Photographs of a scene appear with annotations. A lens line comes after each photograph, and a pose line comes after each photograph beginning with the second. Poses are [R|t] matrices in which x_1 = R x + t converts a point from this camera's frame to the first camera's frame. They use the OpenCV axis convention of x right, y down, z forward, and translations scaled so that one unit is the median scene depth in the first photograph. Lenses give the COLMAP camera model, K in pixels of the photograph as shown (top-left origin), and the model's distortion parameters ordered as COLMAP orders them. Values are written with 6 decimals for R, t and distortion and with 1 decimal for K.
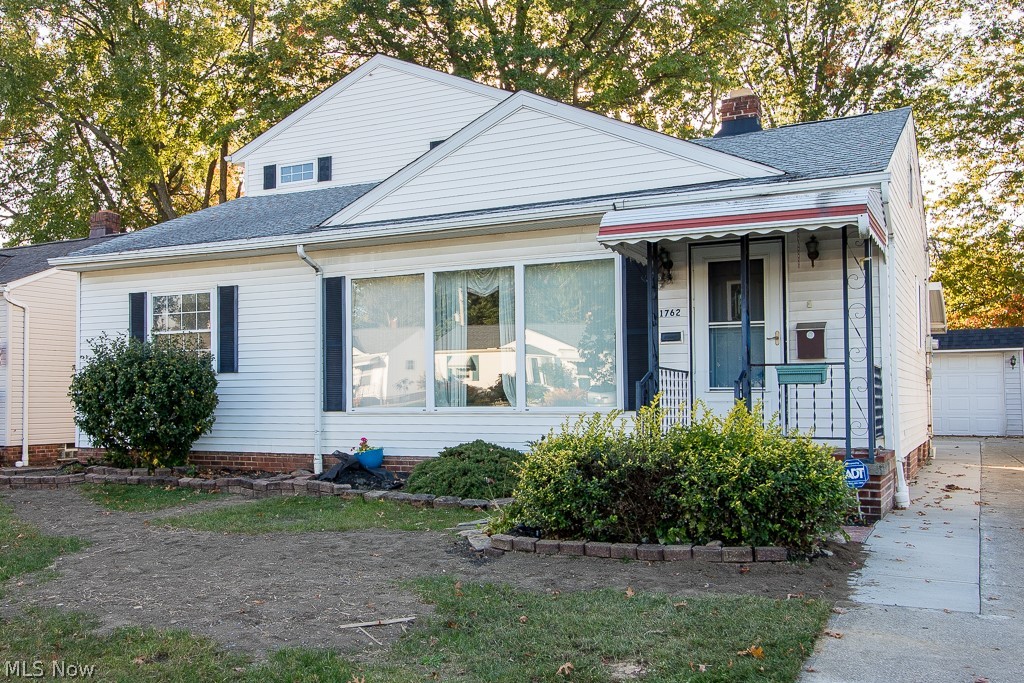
lens RADIAL K [[926.1, 0, 510.6], [0, 926.1, 367.8], [0, 0, 1]] dist [-0.001547, -0.005499]
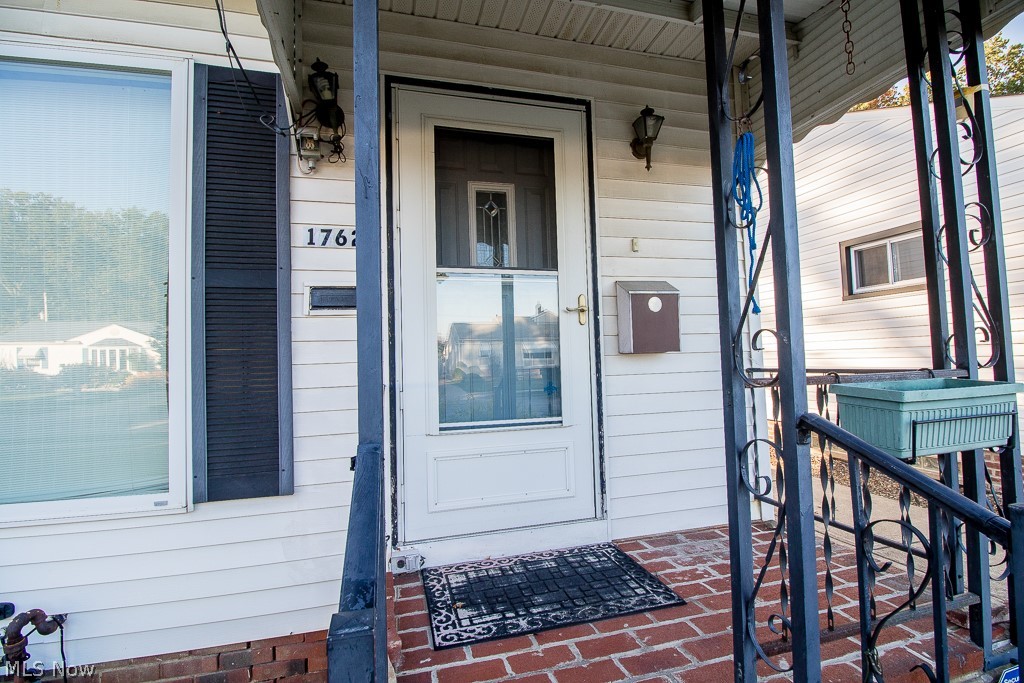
lens RADIAL K [[472.6, 0, 515.7], [0, 472.6, 336.5], [0, 0, 1]] dist [-0.000761, -0.012245]
pose [[0.757042, 0.021376, 0.653016, 0.085686], [0.004198, 0.999285, -0.037578, -0.007681], [-0.653353, 0.031189, 0.756411, 0.683943]]
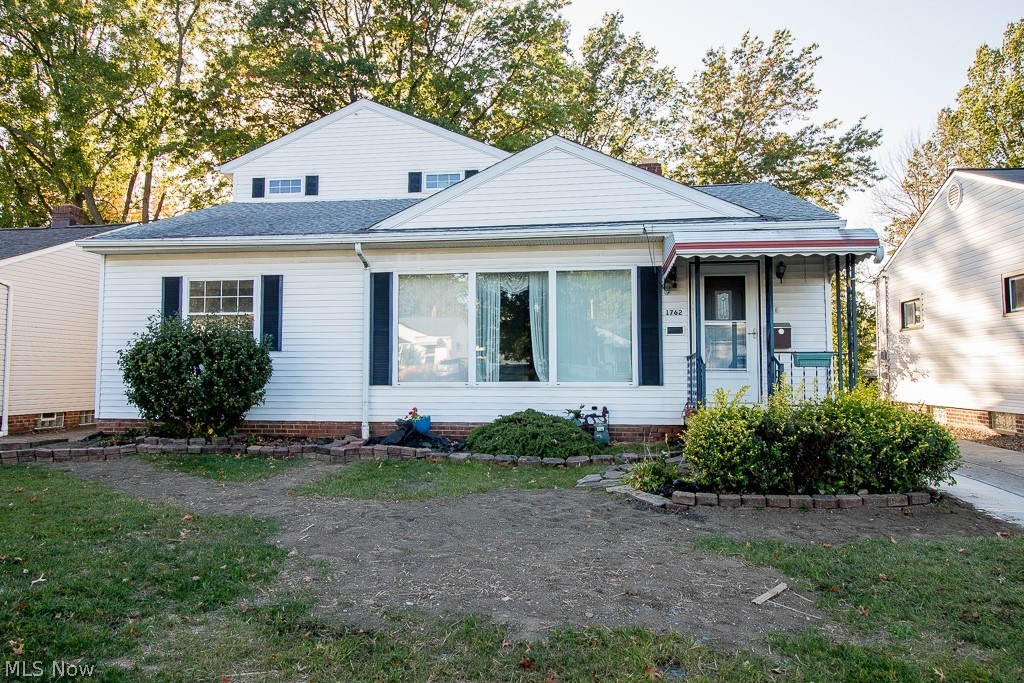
lens RADIAL K [[633.5, 0, 531.8], [0, 633.5, 337.3], [0, 0, 1]] dist [-0.000771, 0.000859]
pose [[0.946269, 0.024682, 0.322436, -0.271959], [-0.017008, 0.999502, -0.026595, 0.003891], [-0.322932, 0.019682, 0.946217, 0.170737]]
